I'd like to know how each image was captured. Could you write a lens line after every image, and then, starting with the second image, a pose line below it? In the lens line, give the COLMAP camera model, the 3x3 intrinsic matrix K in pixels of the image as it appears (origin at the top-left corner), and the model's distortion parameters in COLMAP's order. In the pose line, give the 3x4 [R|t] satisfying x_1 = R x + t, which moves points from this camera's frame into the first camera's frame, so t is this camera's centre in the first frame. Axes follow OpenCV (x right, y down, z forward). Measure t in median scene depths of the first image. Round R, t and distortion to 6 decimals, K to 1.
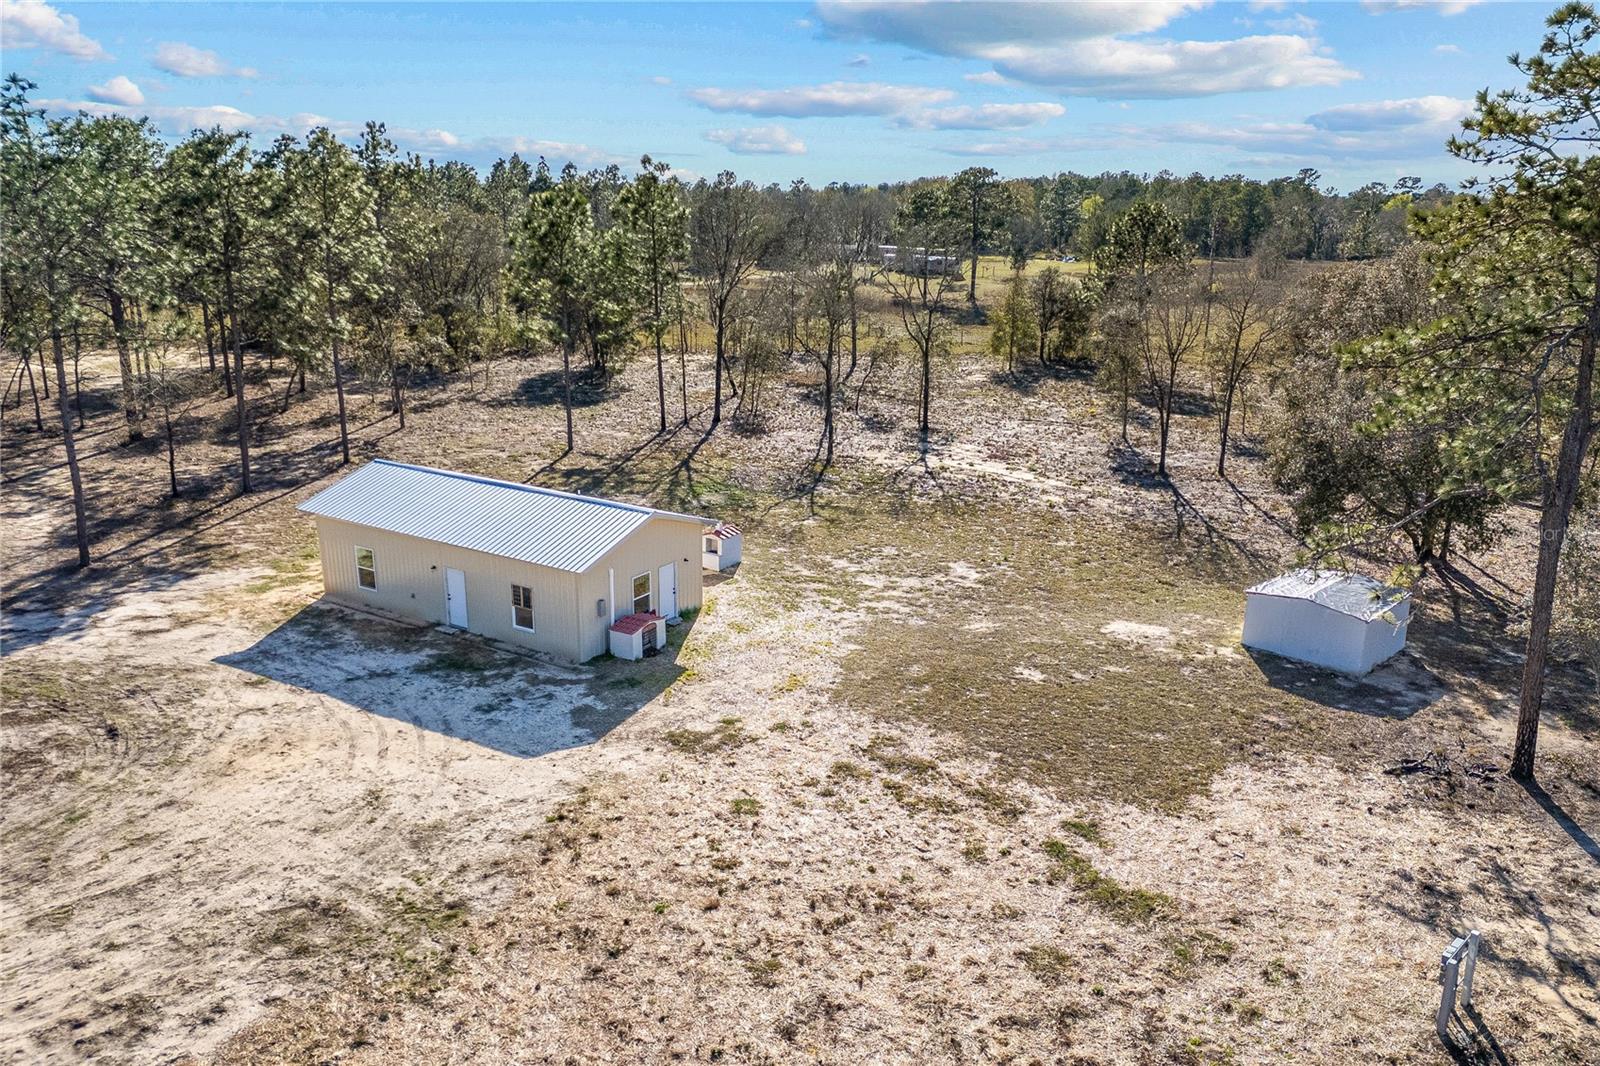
lens RADIAL K [[1170.9, 0, 802.8], [0, 1170.9, 525.5], [0, 0, 1]] dist [0.069069, -0.041246]
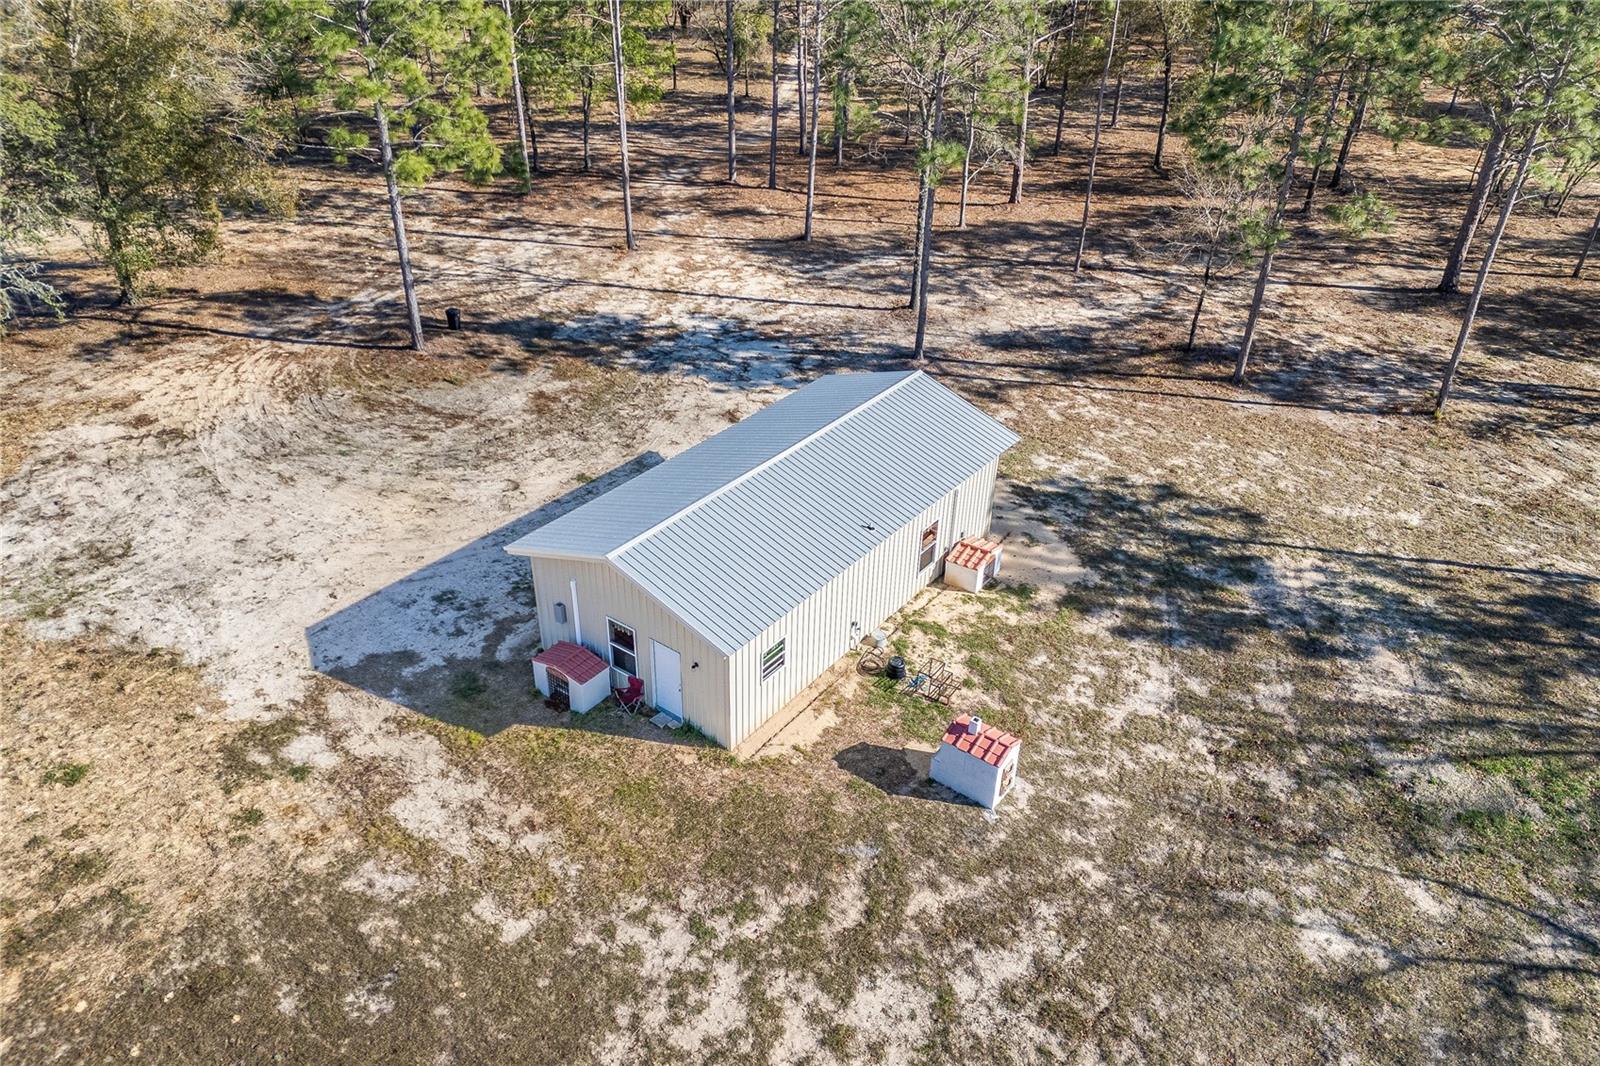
lens RADIAL K [[1170.9, 0, 797.6], [0, 1170.9, 536.7], [0, 0, 1]] dist [0.069069, -0.041246]
pose [[-0.090837, 0.511201, -0.854648, 0.501571], [-0.283662, 0.809363, 0.514263, -0.460448], [0.954612, 0.289145, 0.071488, 1.193596]]
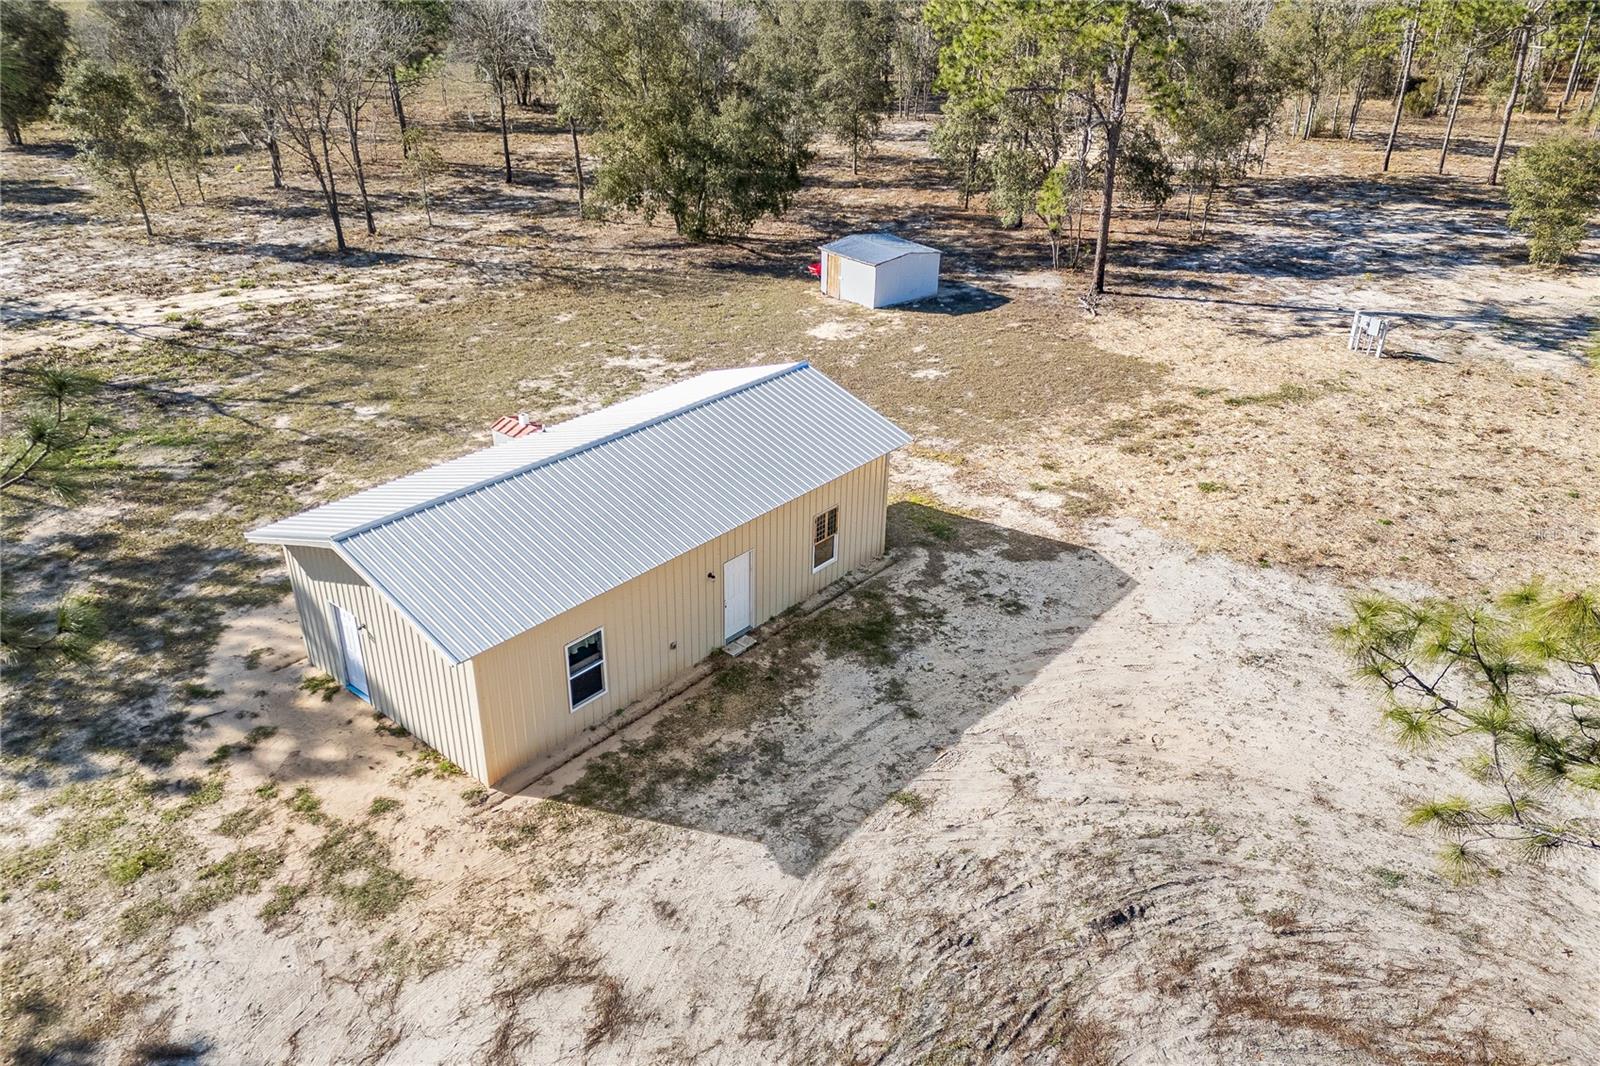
lens RADIAL K [[1170.9, 0, 793.7], [0, 1170.9, 530.3], [0, 0, 1]] dist [0.069069, -0.041246]
pose [[0.153449, -0.461095, 0.873982, -0.991345], [0.256351, 0.872752, 0.415438, -0.276315], [-0.954326, 0.160298, 0.252125, 0.932293]]
